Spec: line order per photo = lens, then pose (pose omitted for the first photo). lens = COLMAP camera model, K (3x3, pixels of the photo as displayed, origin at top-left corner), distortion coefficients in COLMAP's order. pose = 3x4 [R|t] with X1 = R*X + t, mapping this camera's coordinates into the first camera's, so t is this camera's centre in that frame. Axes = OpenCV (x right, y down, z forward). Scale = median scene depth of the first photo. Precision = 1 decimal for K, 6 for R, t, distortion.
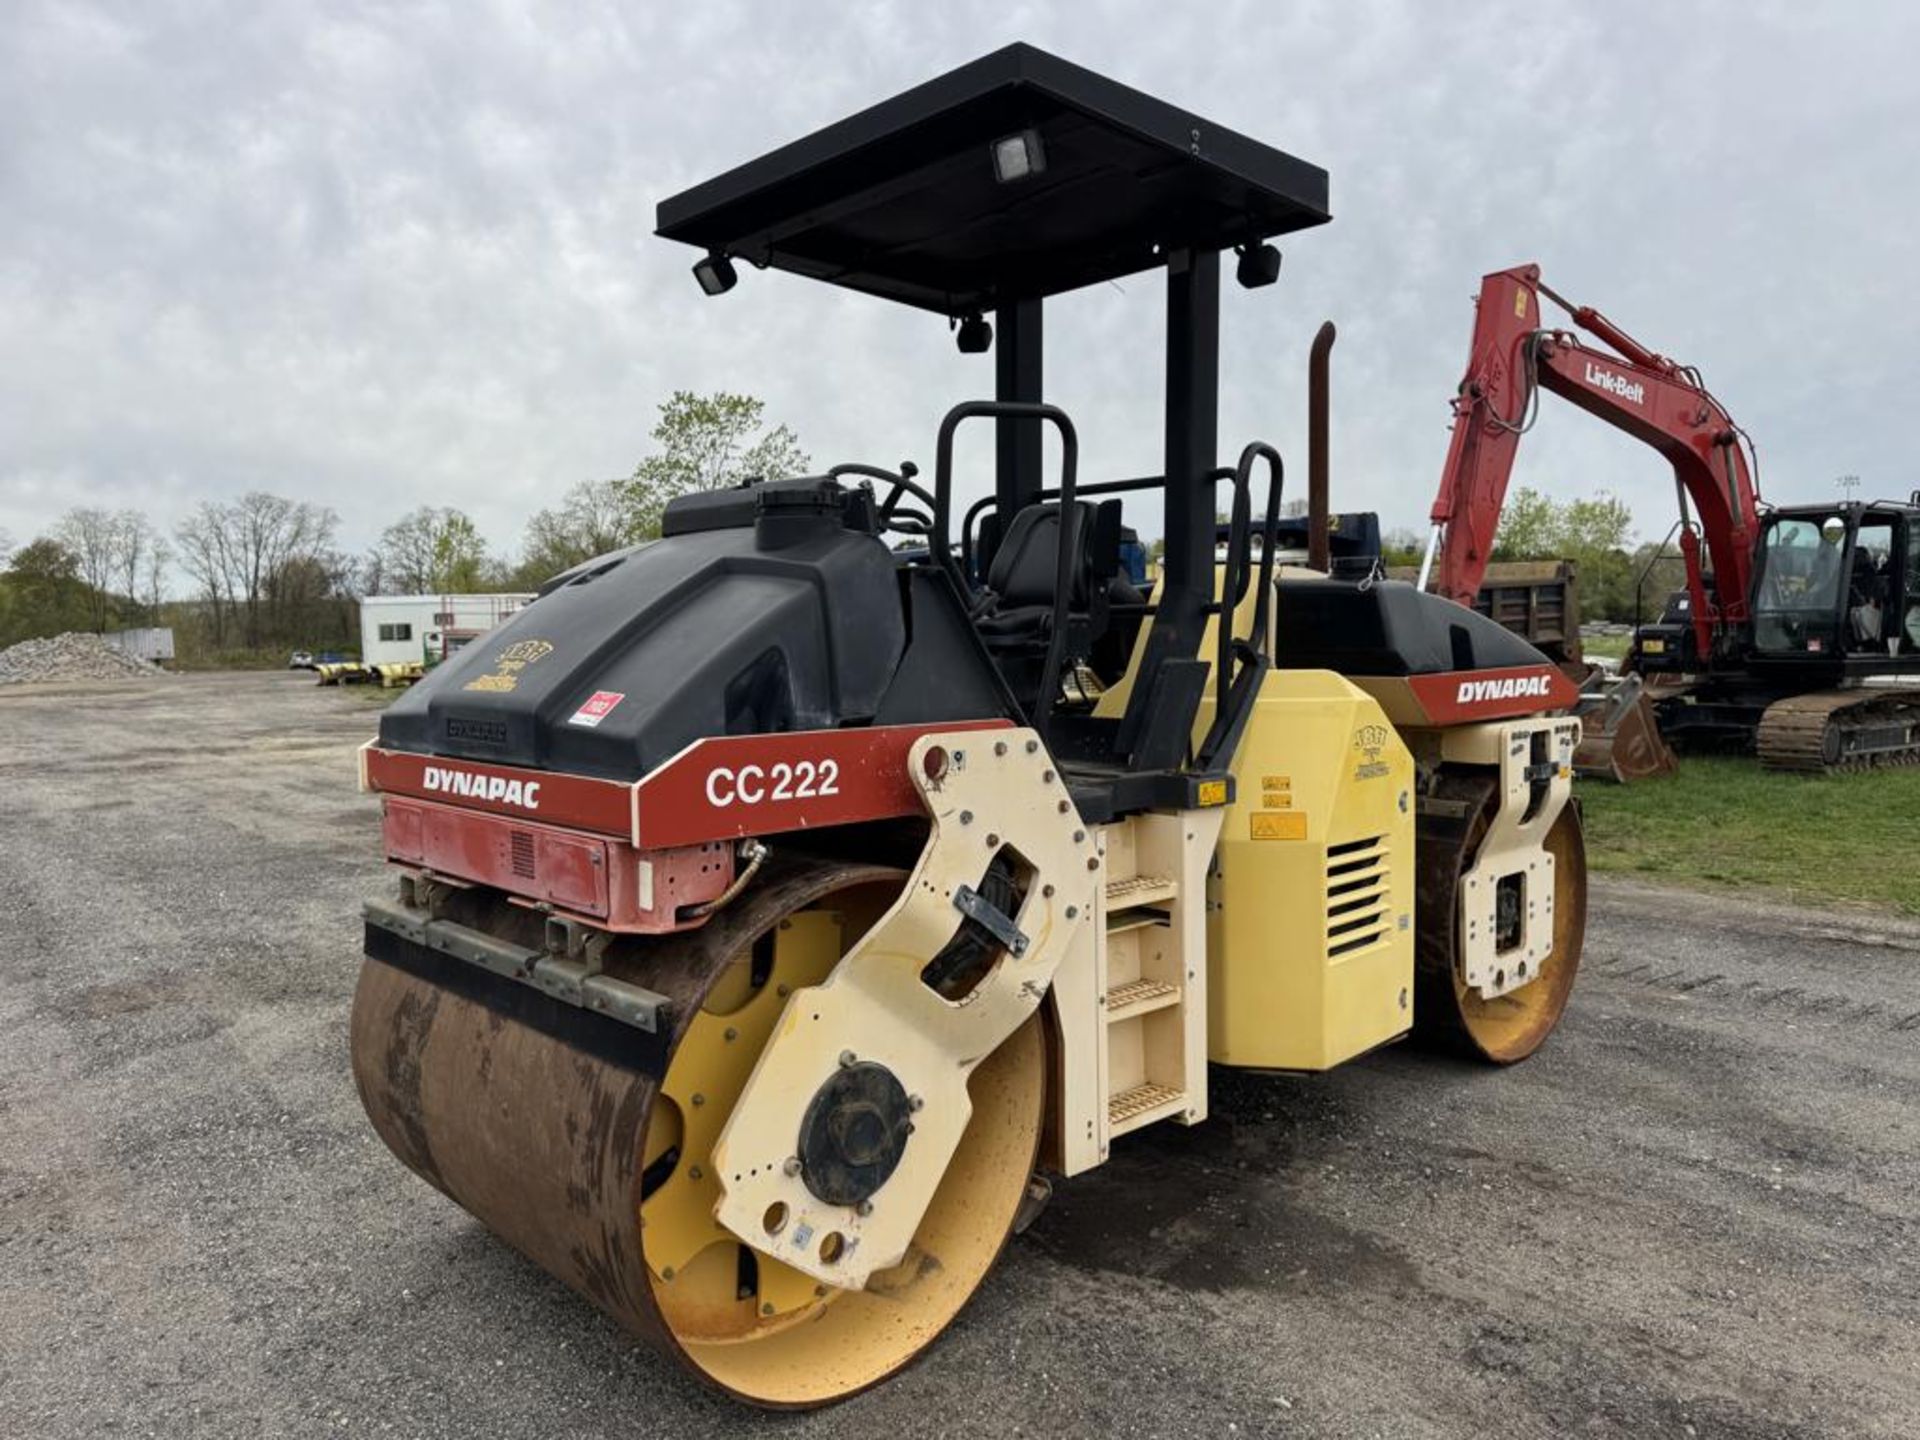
lens RADIAL K [[1349.1, 0, 960.0], [0, 1349.1, 720.0], [0, 0, 1]] dist [0.061272, -0.080157]
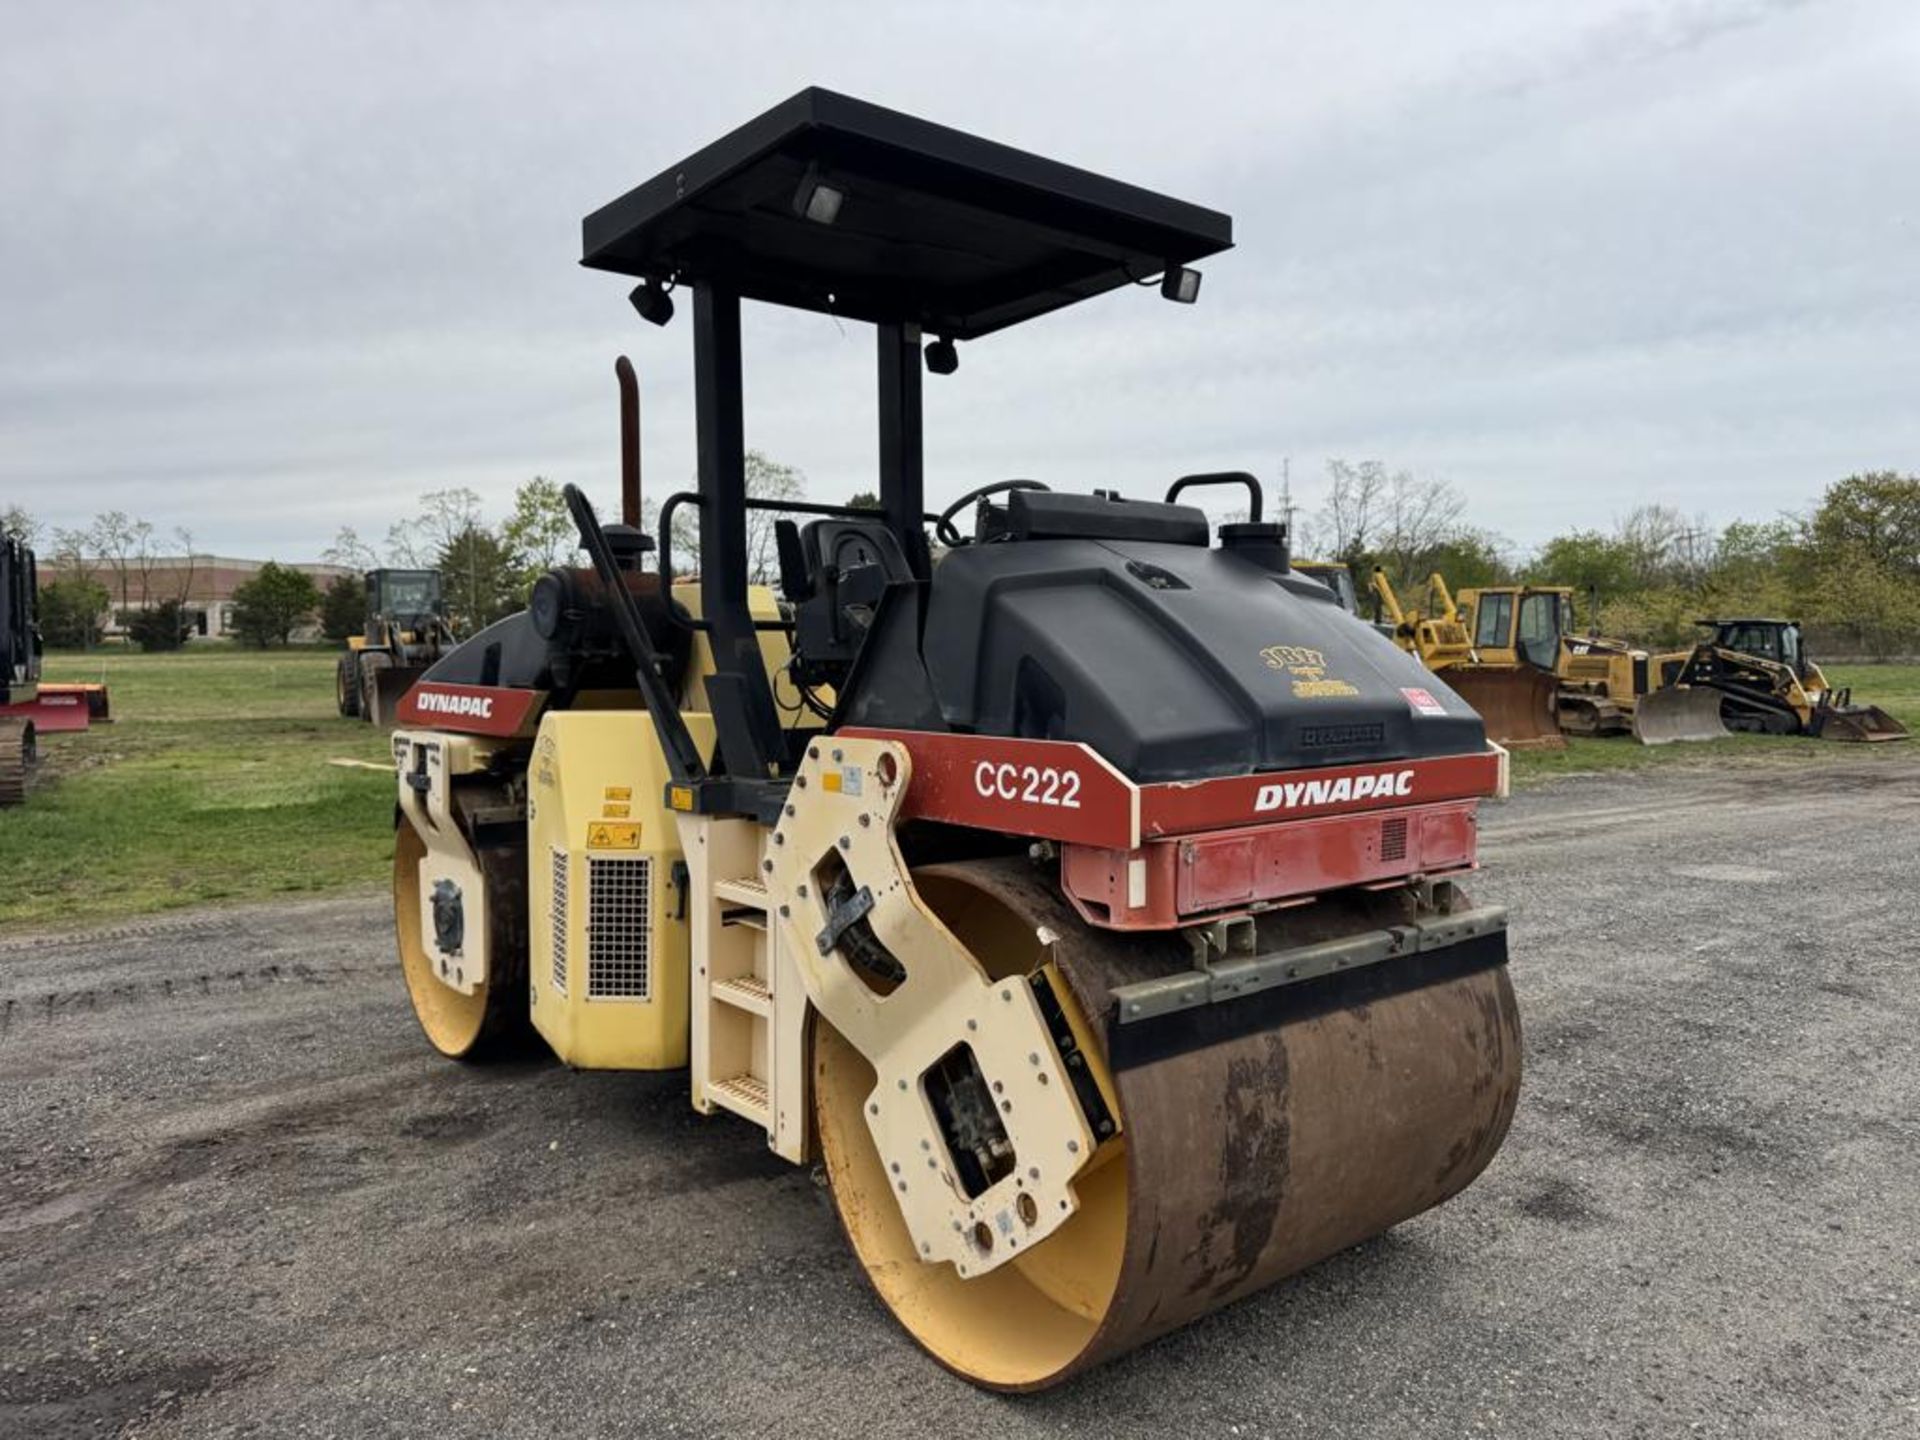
lens RADIAL K [[1351.0, 0, 971.7], [0, 1351.0, 718.7], [0, 0, 1]] dist [0.059889, -0.080147]
pose [[0.067544, -0.039222, 0.996945, -1.159808], [0.063928, 0.997344, 0.034906, -0.047566], [-0.995666, 0.061375, 0.069872, 1.014494]]
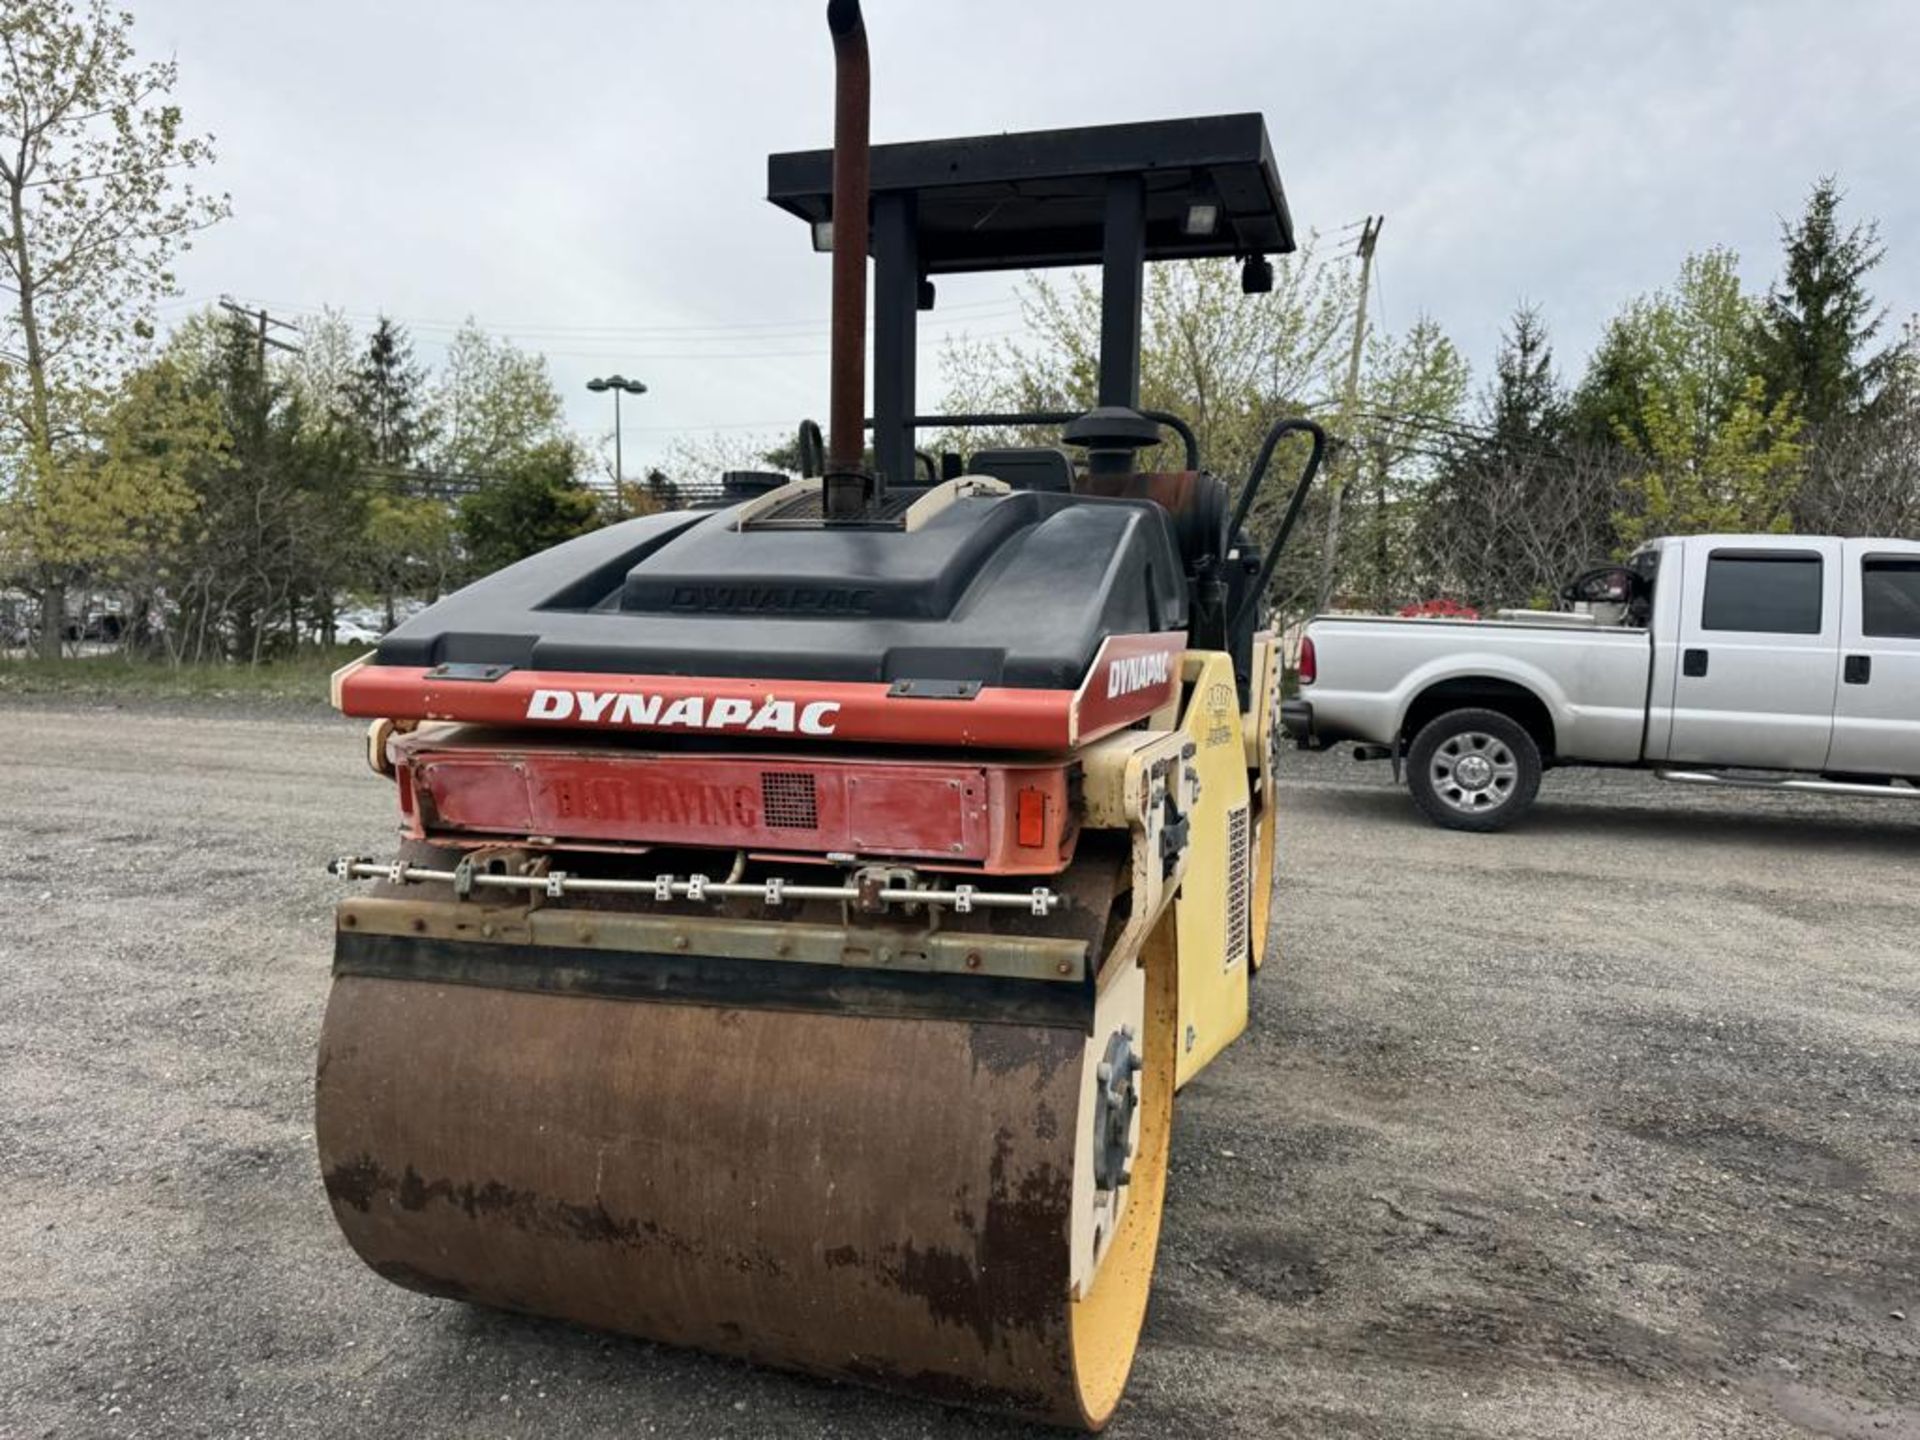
lens RADIAL K [[1351.0, 0, 971.7], [0, 1351.0, 718.7], [0, 0, 1]] dist [0.059889, -0.080147]
pose [[-0.869006, 0.039170, -0.493249, 0.752797], [-0.039430, 0.988210, 0.147943, -0.130693], [0.493229, 0.148012, -0.857215, 2.283936]]
